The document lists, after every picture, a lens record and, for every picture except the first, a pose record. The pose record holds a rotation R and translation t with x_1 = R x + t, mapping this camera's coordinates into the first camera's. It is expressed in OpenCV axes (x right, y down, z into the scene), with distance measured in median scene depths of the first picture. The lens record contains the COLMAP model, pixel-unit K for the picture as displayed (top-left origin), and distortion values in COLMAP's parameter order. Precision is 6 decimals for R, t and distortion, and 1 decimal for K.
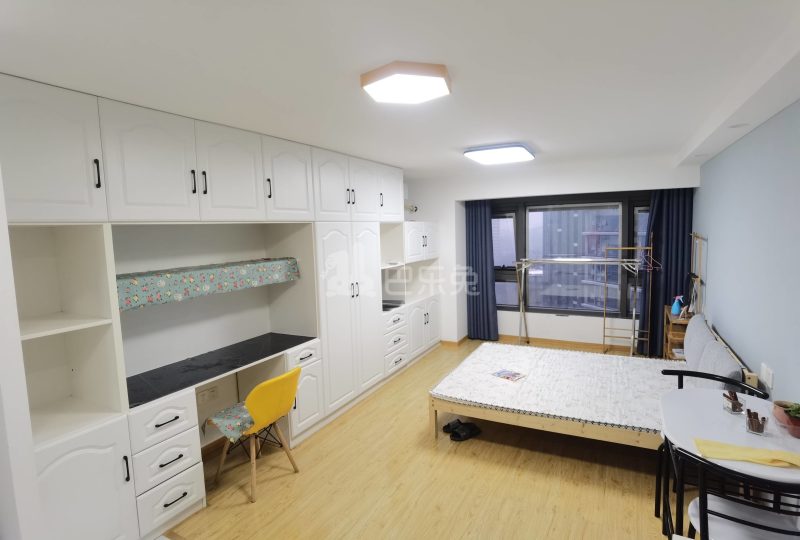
lens RADIAL K [[414.4, 0, 403.4], [0, 414.4, 271.5], [0, 0, 1]] dist [-0.030873, 0.002260]
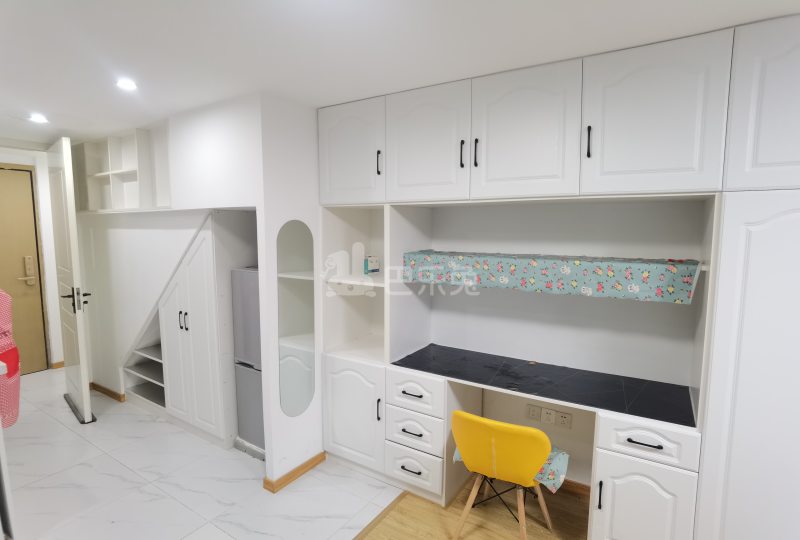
lens RADIAL K [[462.8, 0, 380.8], [0, 462.8, 270.3], [0, 0, 1]] dist [-0.036548, 0.009362]
pose [[-0.141281, 0.145586, -0.979206, 0.339184], [-0.084657, 0.983727, 0.158473, -0.077581], [0.986343, 0.105286, -0.126657, 0.652091]]
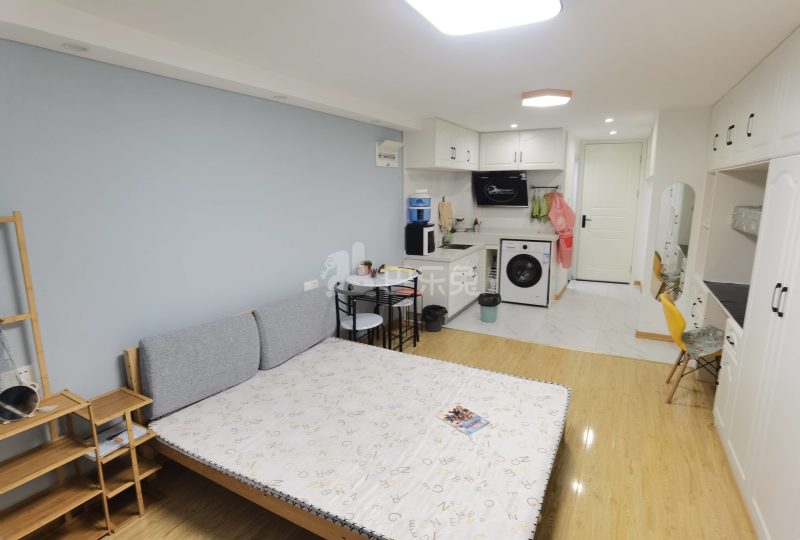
lens RADIAL K [[414.4, 0, 391.2], [0, 414.4, 267.3], [0, 0, 1]] dist [-0.030873, 0.002260]
pose [[-0.998495, 0.036956, 0.040512, 0.333788], [0.046968, 0.957670, 0.284009, -0.155518], [-0.028301, 0.285485, -0.957965, 1.560121]]
